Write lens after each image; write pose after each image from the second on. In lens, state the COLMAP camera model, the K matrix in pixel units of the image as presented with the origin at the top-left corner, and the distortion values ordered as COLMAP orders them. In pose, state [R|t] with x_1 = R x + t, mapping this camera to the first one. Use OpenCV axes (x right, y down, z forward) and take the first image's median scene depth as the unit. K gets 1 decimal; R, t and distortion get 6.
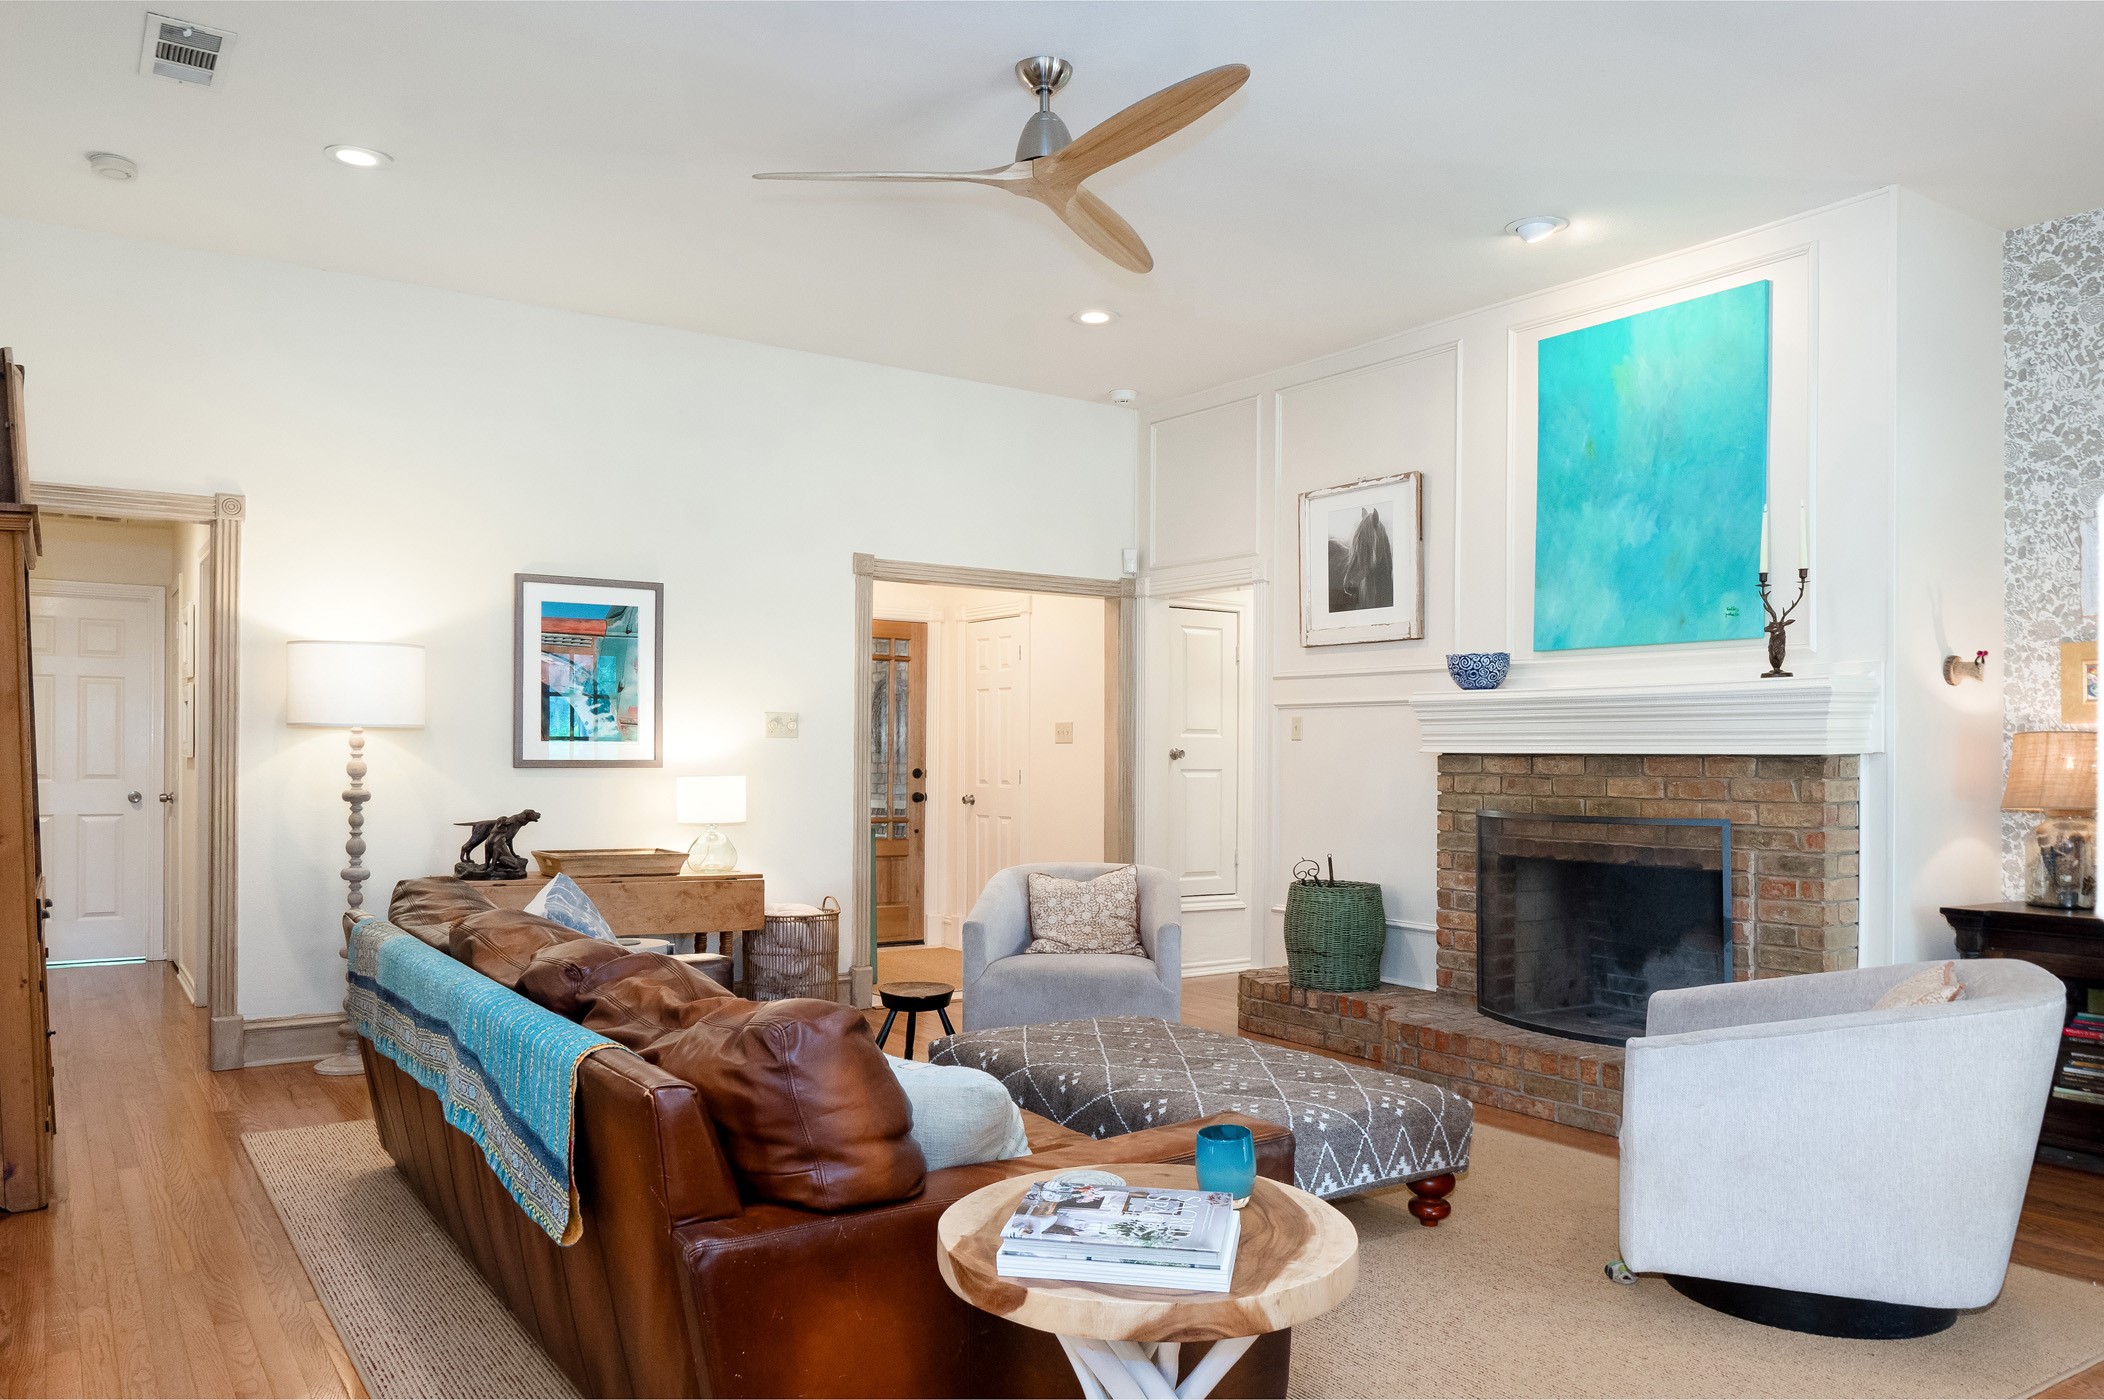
lens RADIAL K [[1456.8, 0, 1050.7], [0, 1456.8, 759.9], [0, 0, 1]] dist [-0.003068, -0.001459]
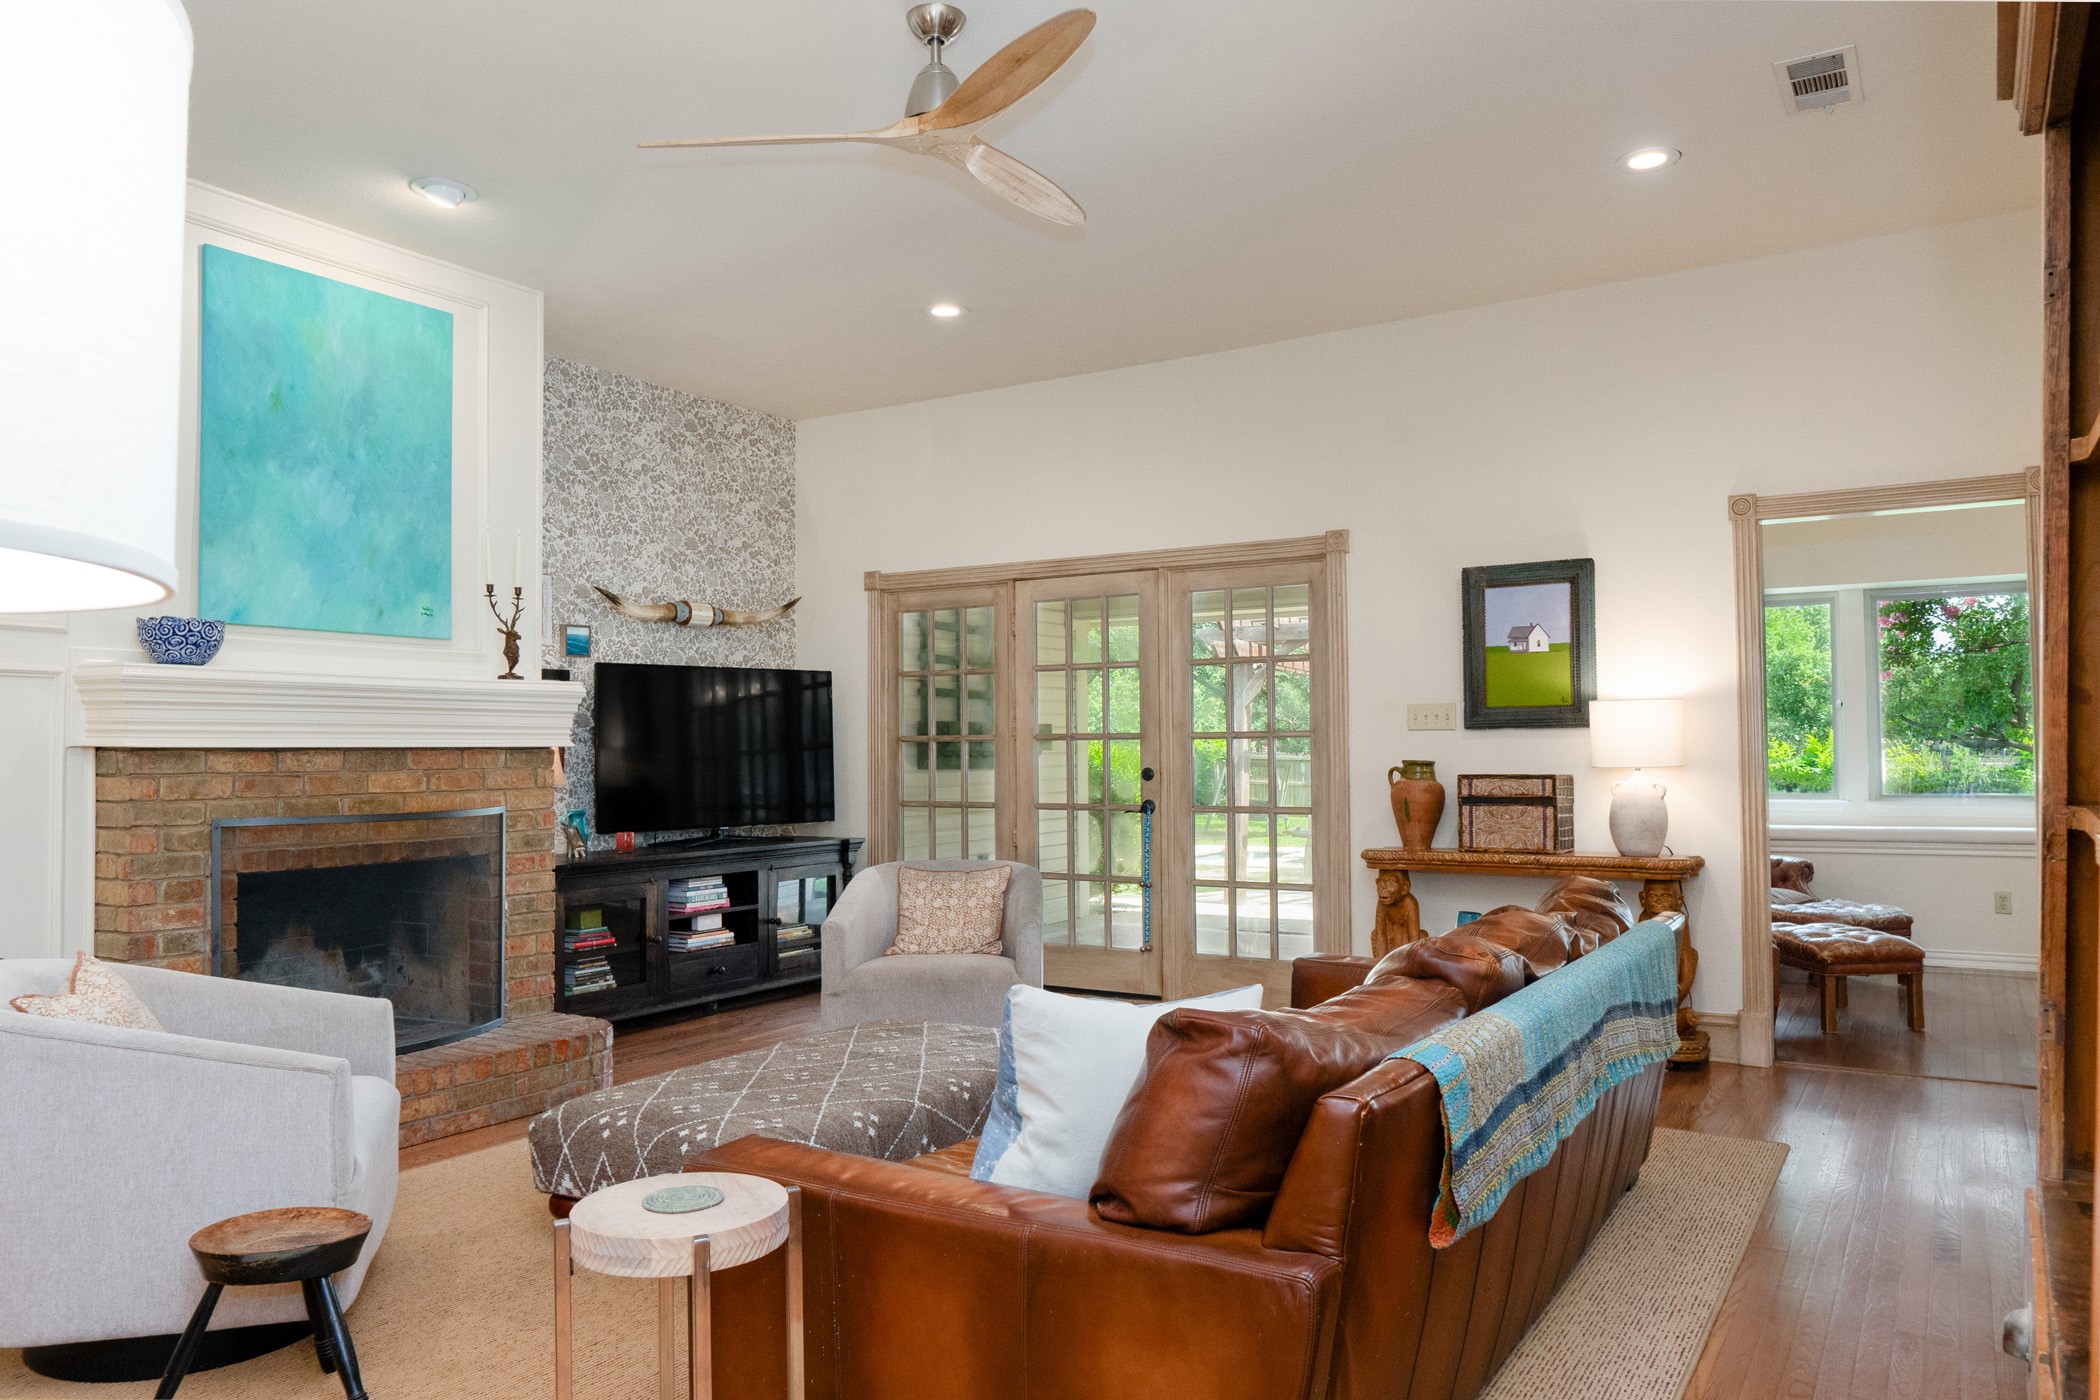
lens RADIAL K [[1453.3, 0, 1050.0], [0, 1453.3, 700.0], [0, 0, 1]] dist [-0.002775, 0.000234]
pose [[-0.388901, 0.028033, 0.920853, -0.606689], [0.008547, 0.999604, -0.026820, -0.005376], [-0.921240, -0.002560, -0.388986, 0.897964]]
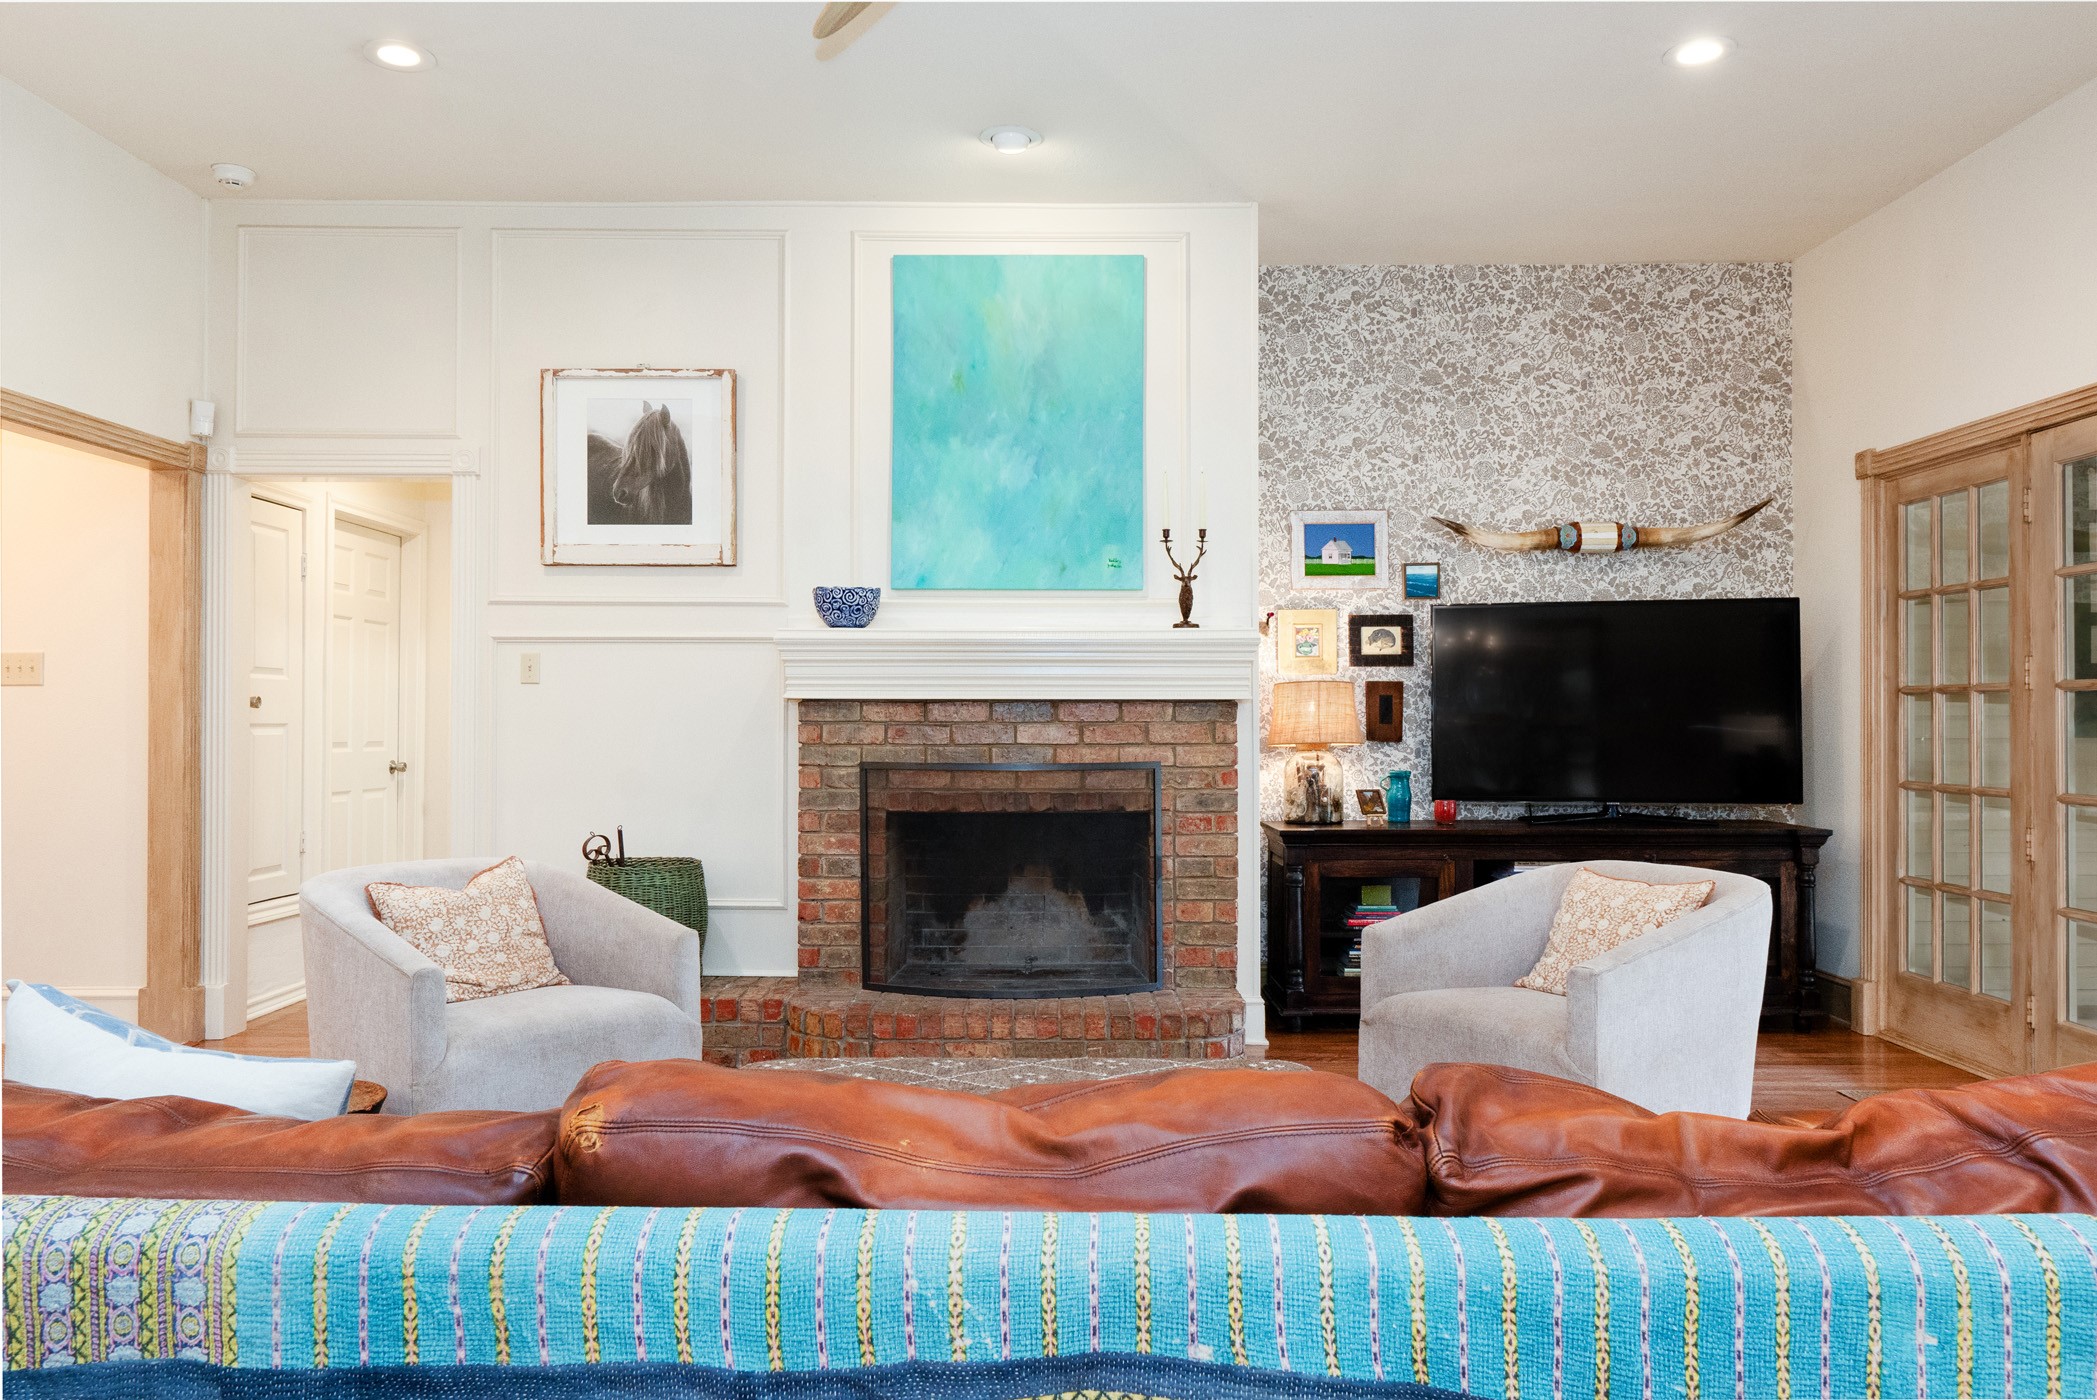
lens RADIAL K [[1451.2, 0, 1048.5], [0, 1451.2, 700.0], [0, 0, 1]] dist [-0.002775, 0.000234]
pose [[0.579799, 0.002488, 0.814756, -0.368225], [0.006298, 0.999952, -0.007536, 0.003436], [-0.814735, 0.009500, 0.579755, 0.394264]]
